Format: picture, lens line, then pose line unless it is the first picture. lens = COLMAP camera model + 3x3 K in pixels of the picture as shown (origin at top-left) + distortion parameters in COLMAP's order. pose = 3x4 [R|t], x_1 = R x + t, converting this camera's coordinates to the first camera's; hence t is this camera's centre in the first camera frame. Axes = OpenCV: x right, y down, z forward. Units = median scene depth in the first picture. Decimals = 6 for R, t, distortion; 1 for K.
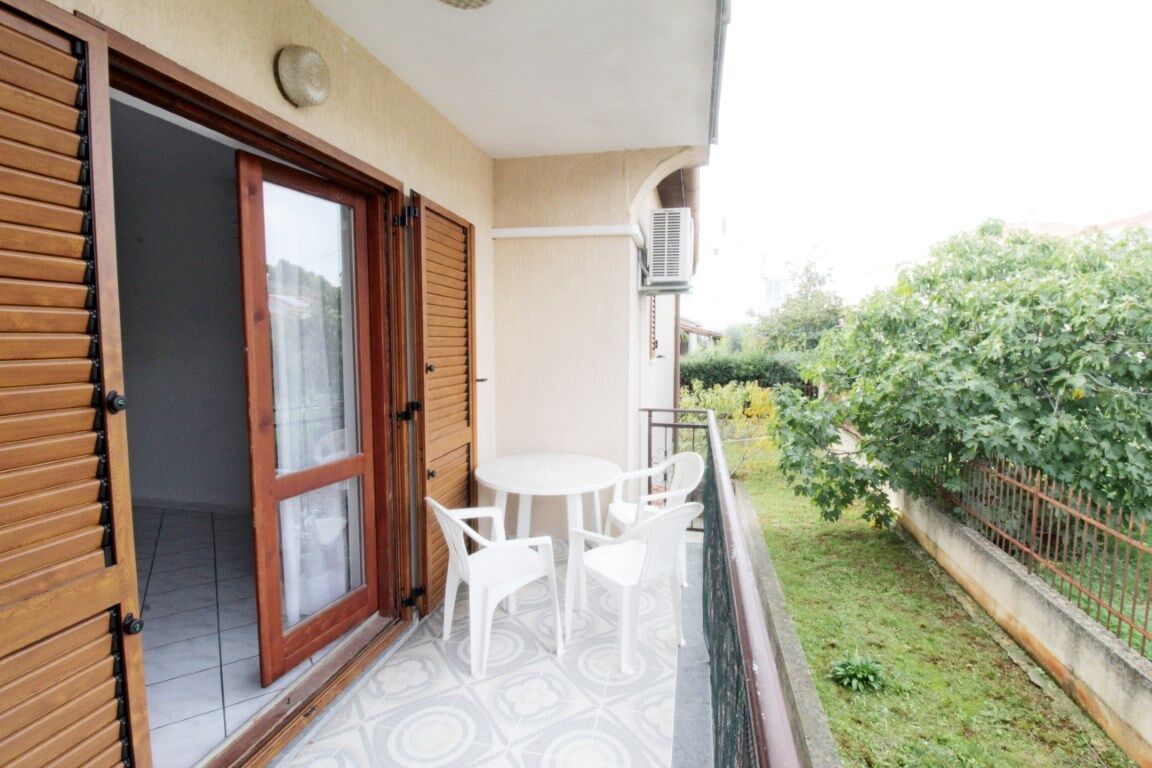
lens RADIAL K [[535.9, 0, 596.4], [0, 535.9, 380.9], [0, 0, 1]] dist [-0.002684, -0.011439]
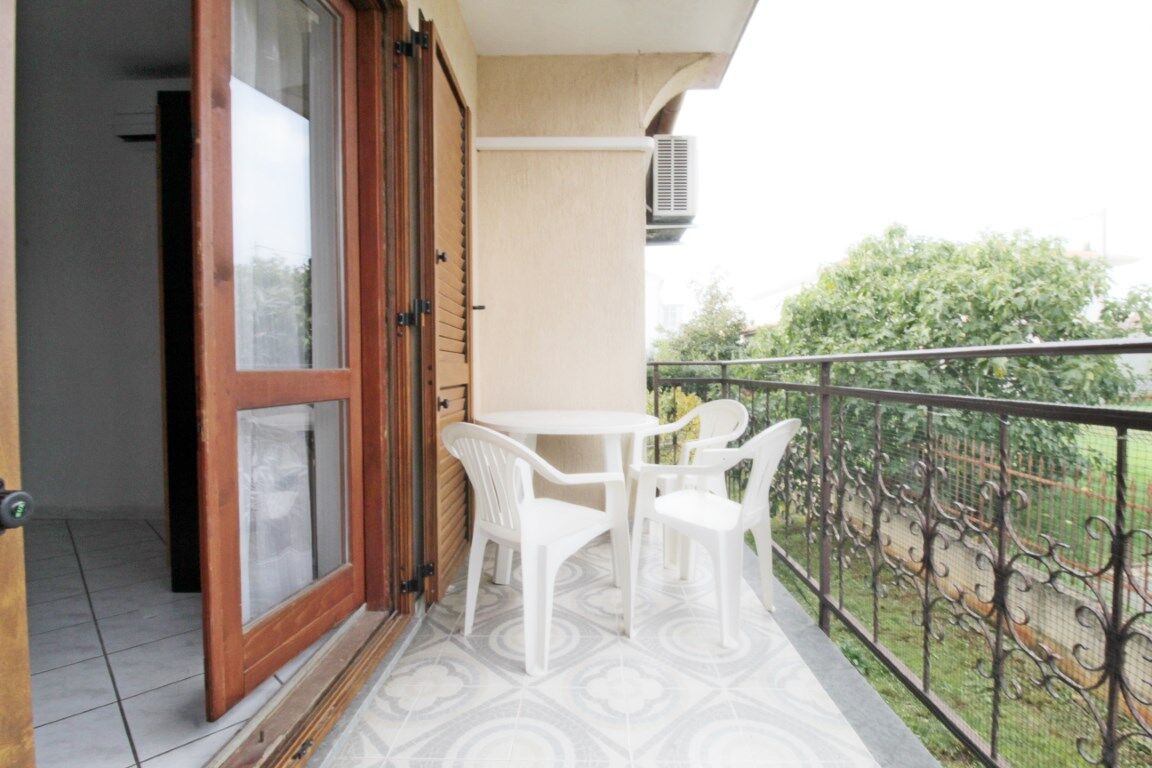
lens RADIAL K [[535.9, 0, 596.4], [0, 535.9, 380.9], [0, 0, 1]] dist [-0.002684, -0.011439]
pose [[0.981563, -0.015432, 0.190516, -0.242312], [0.025573, 0.998377, -0.050886, 0.186077], [-0.189421, 0.054820, 0.980364, 0.249111]]
